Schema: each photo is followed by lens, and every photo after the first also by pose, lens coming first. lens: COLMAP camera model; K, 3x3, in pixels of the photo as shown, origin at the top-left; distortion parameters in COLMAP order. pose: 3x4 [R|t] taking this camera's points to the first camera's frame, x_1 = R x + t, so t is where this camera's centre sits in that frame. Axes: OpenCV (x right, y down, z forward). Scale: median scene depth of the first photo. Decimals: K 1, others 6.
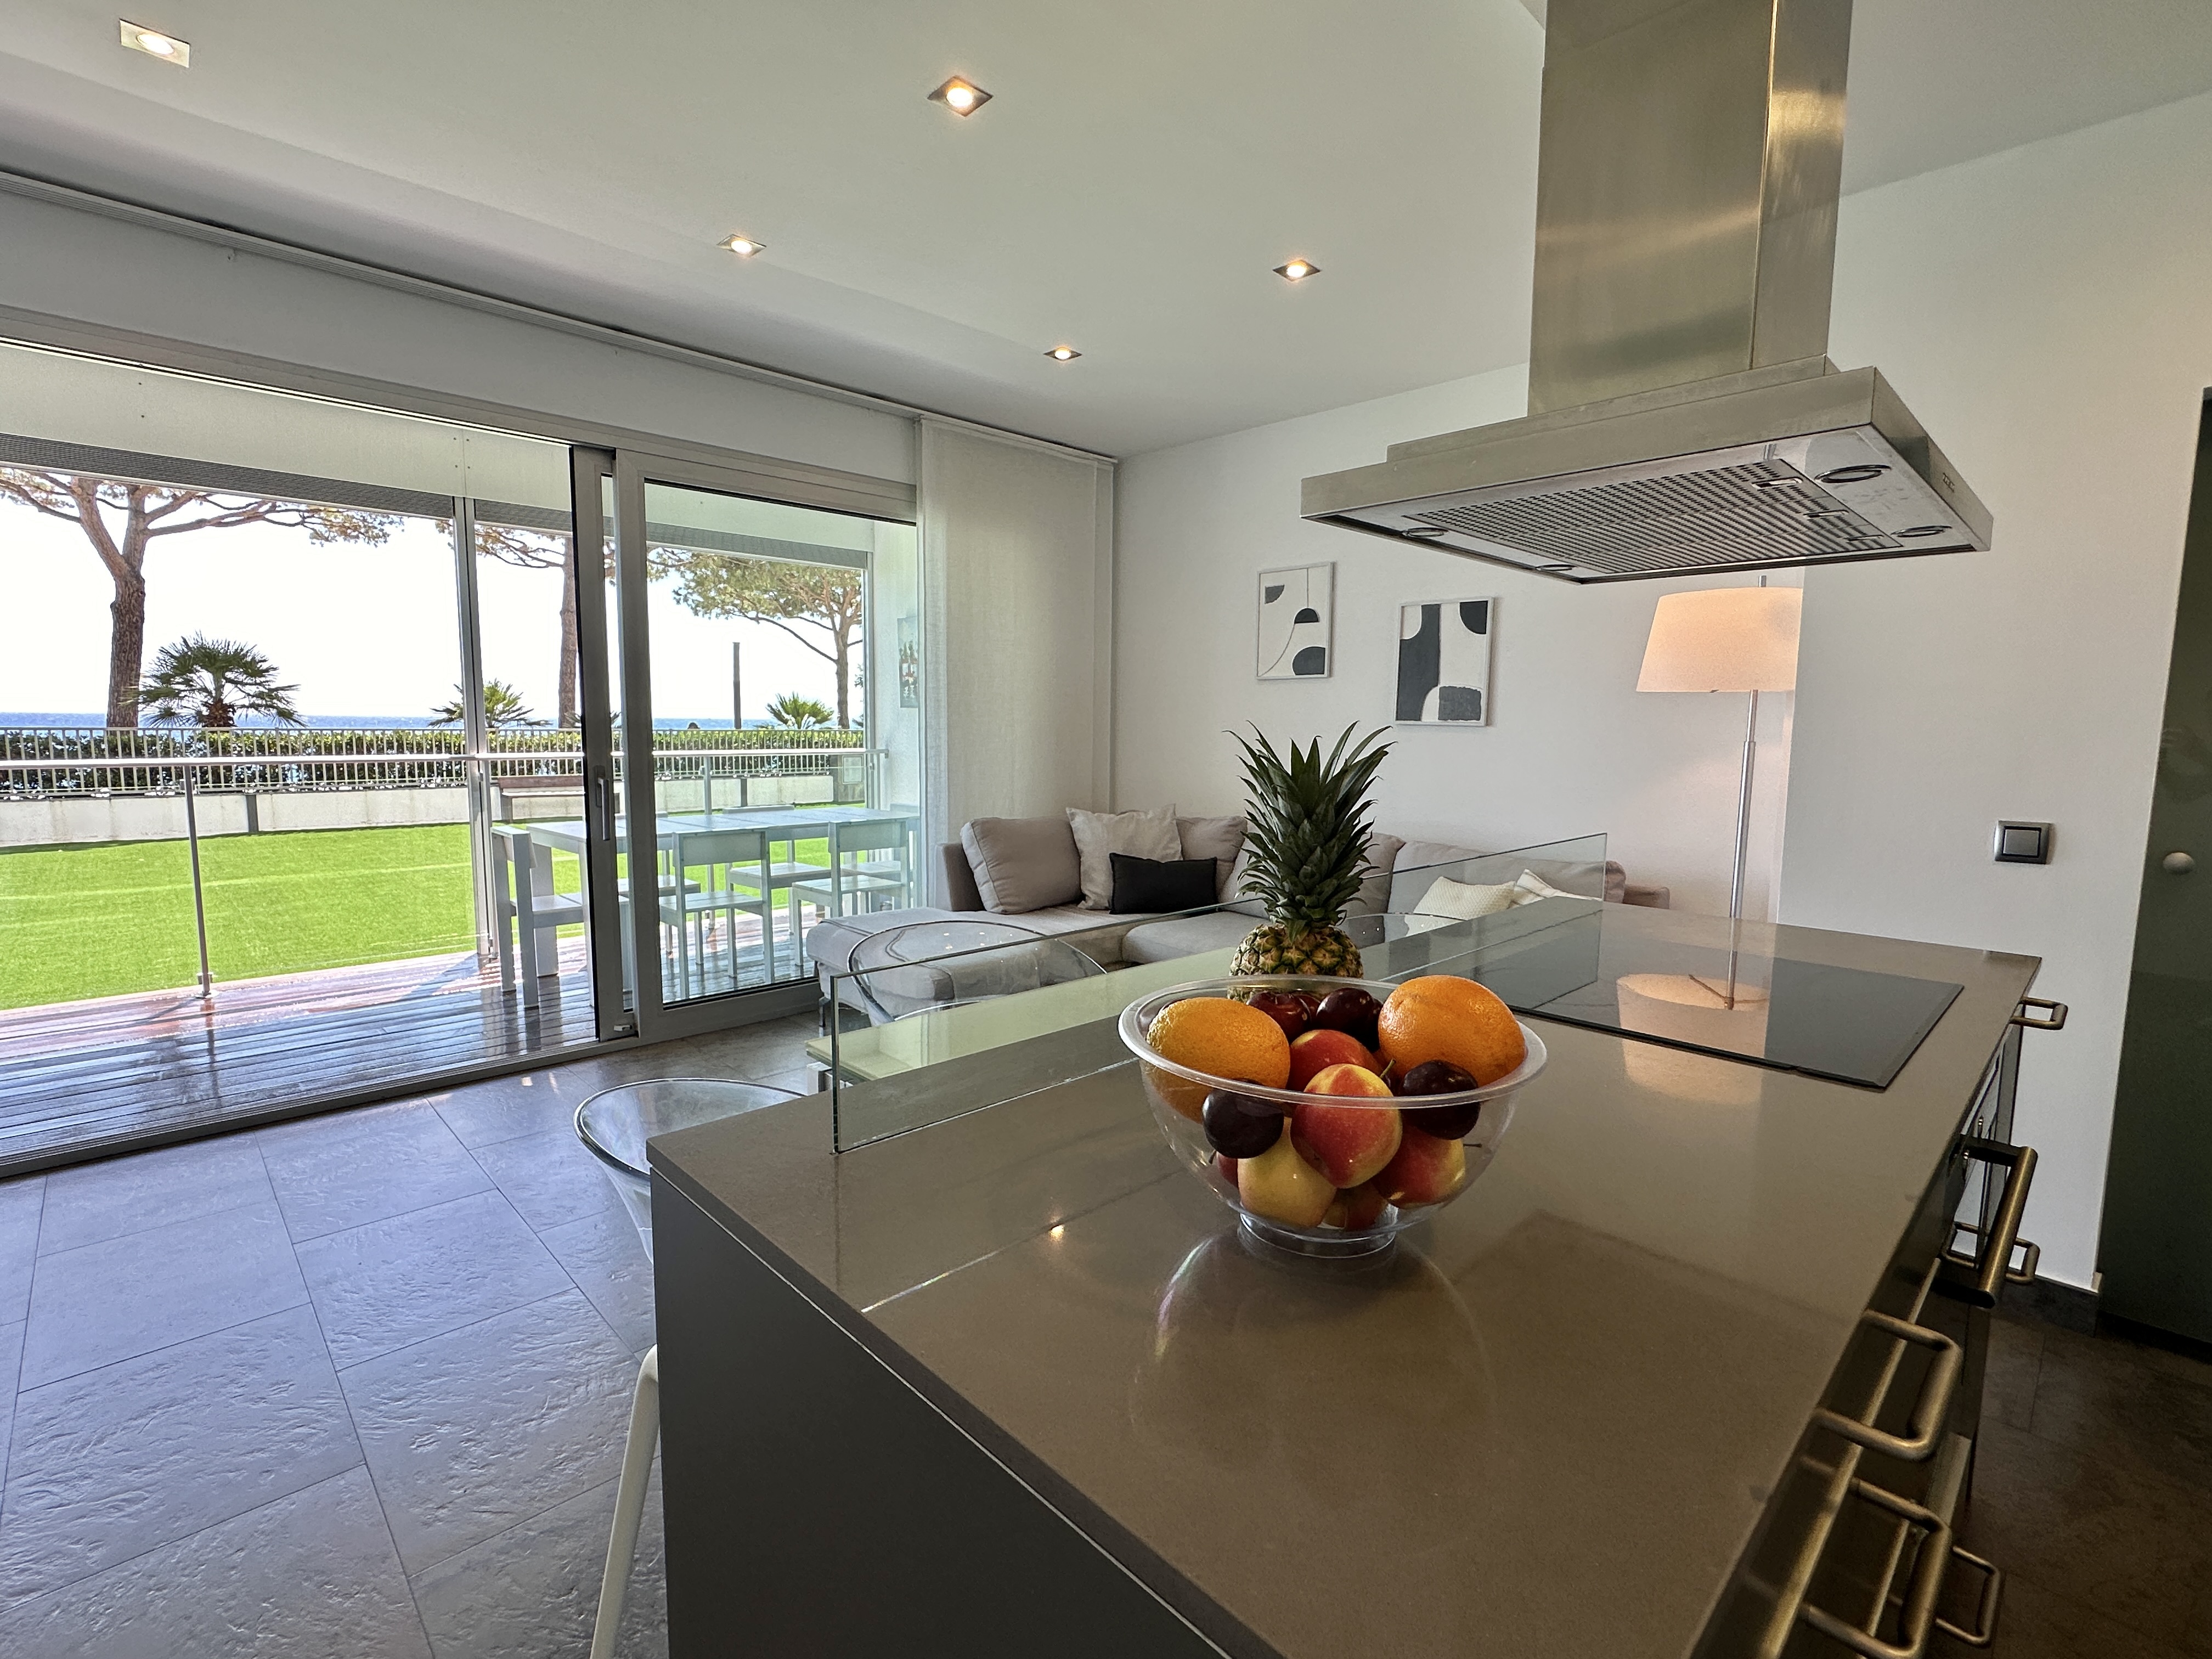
lens RADIAL K [[1018.9, 0, 1100.1], [0, 1018.9, 831.1], [0, 0, 1]] dist [-0.002714, -0.000178]
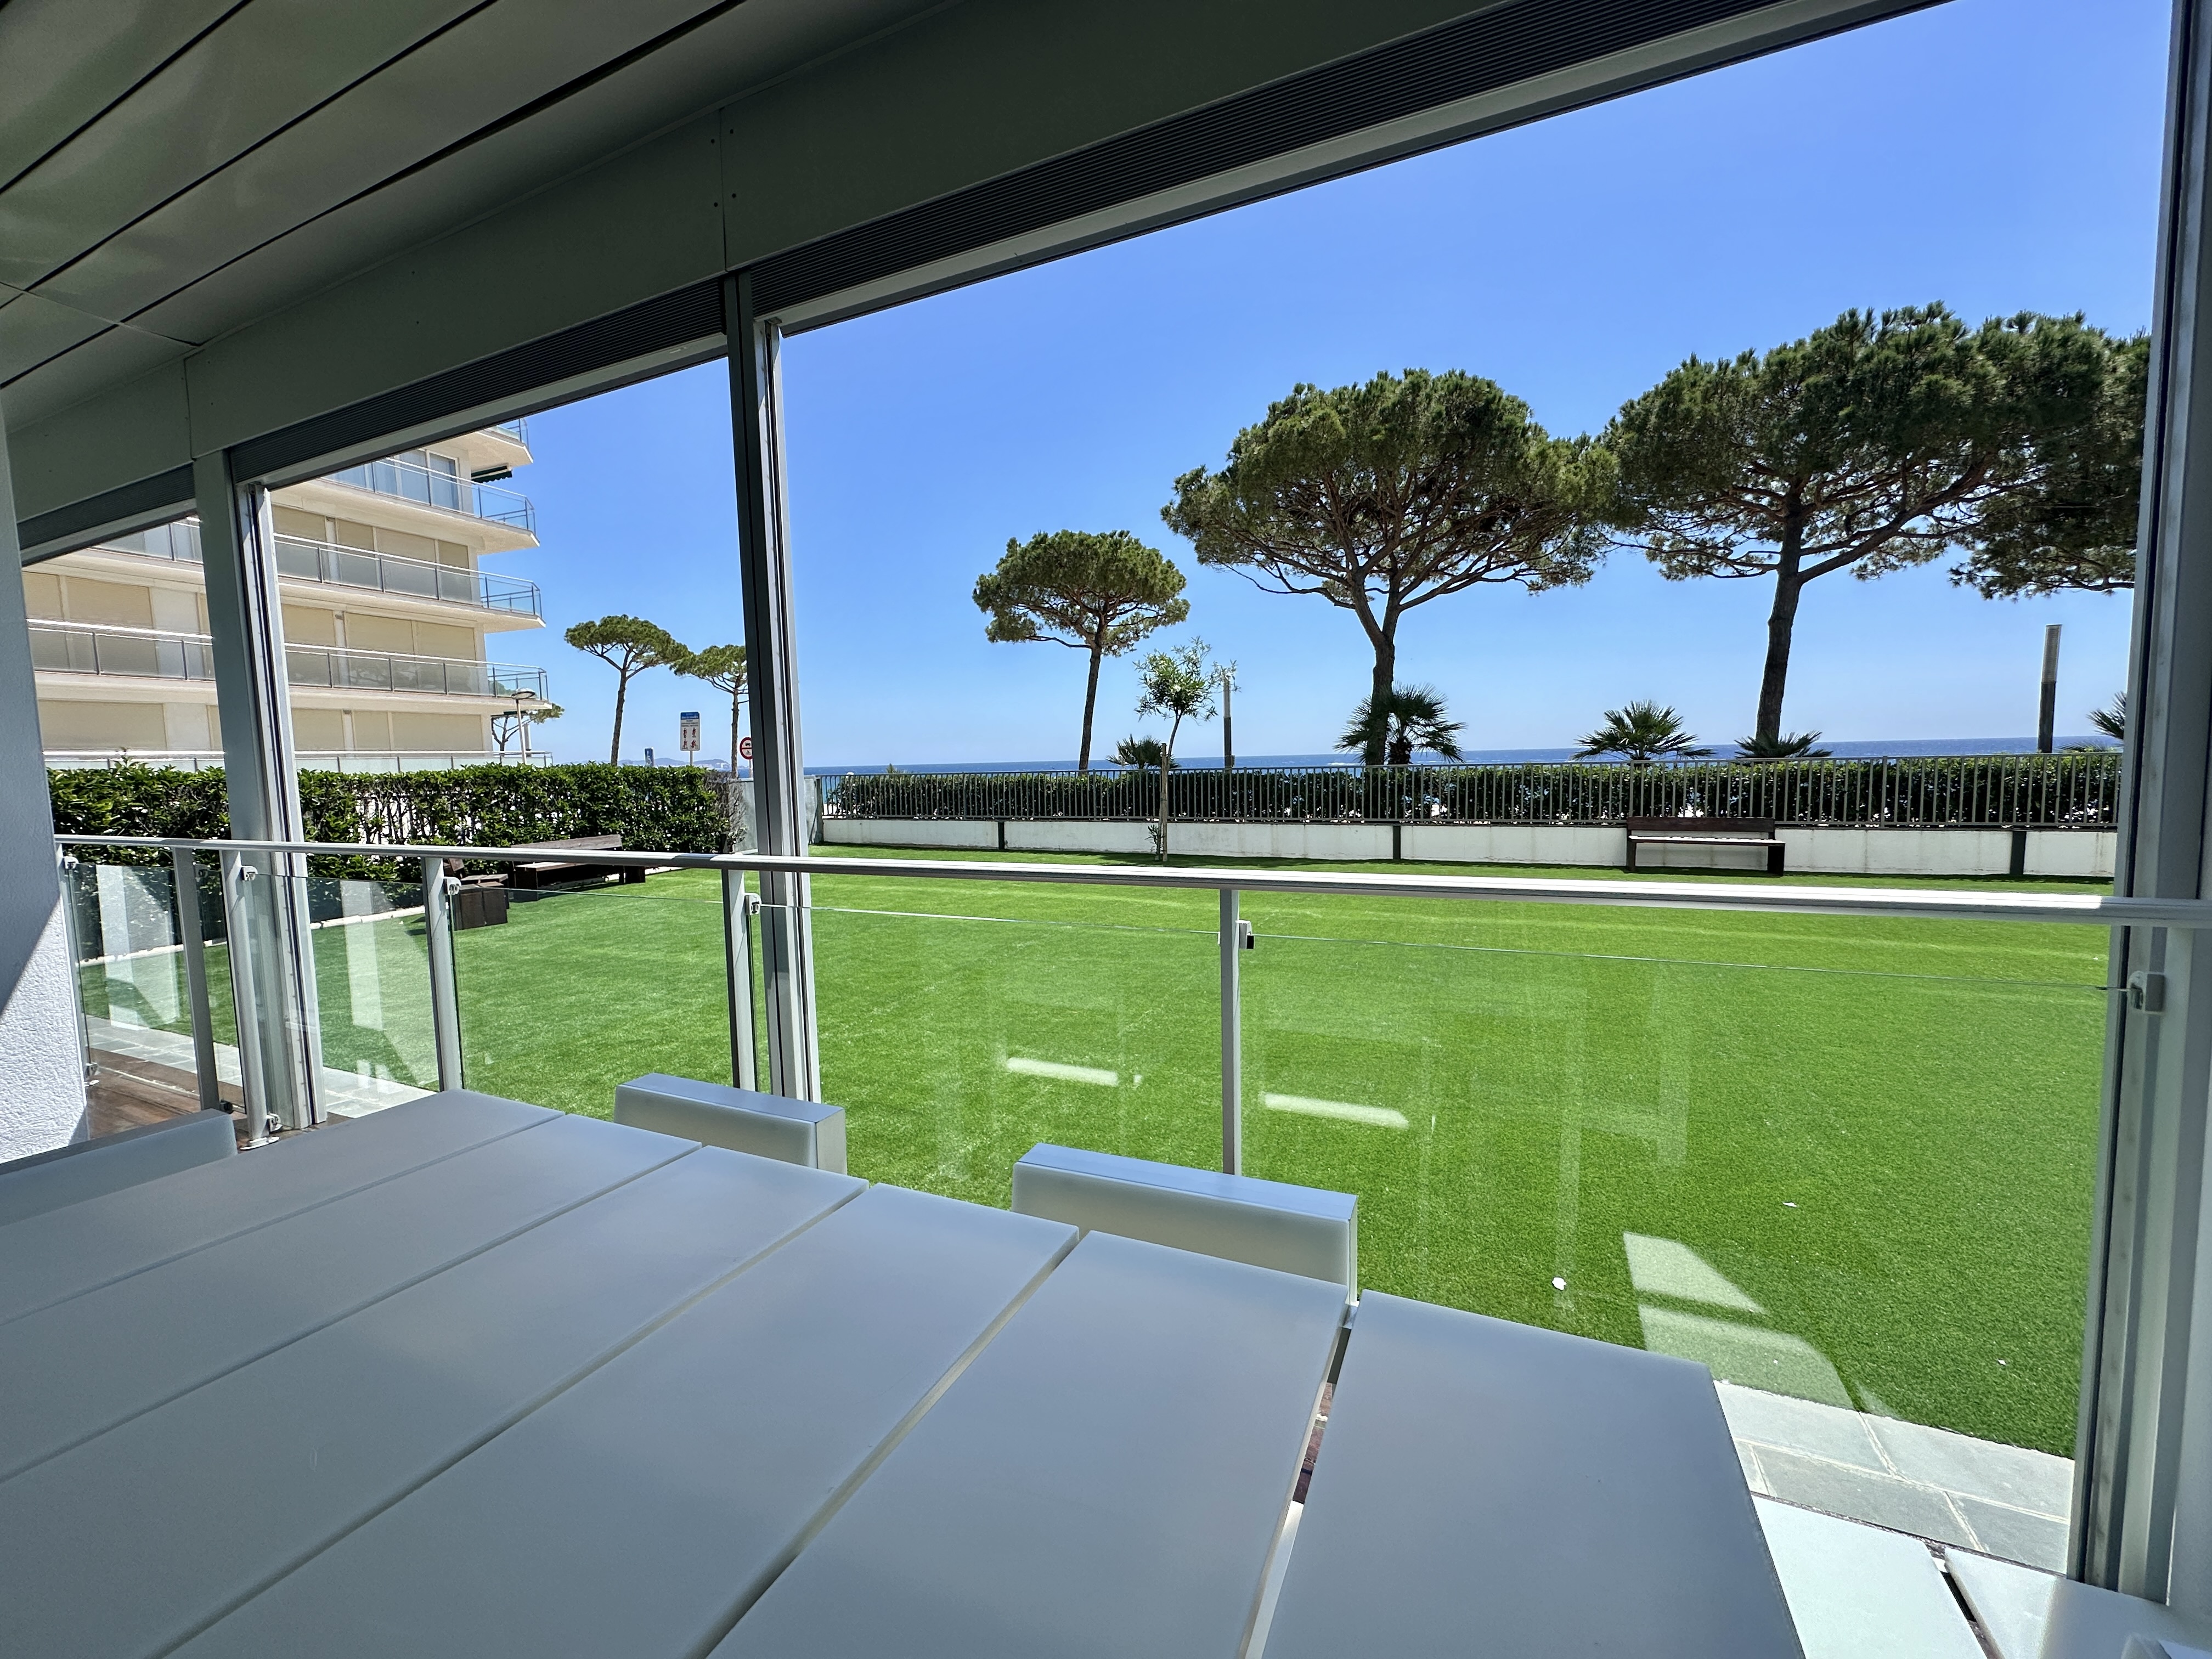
lens RADIAL K [[878.4, 0, 1104.9], [0, 878.4, 828.7], [0, 0, 1]] dist [-0.003795, 0.001177]
pose [[0.367915, 0.054168, -0.928280, -0.072967], [-0.071063, 0.997020, 0.030014, -0.040699], [0.927140, 0.054924, 0.370668, 0.377208]]
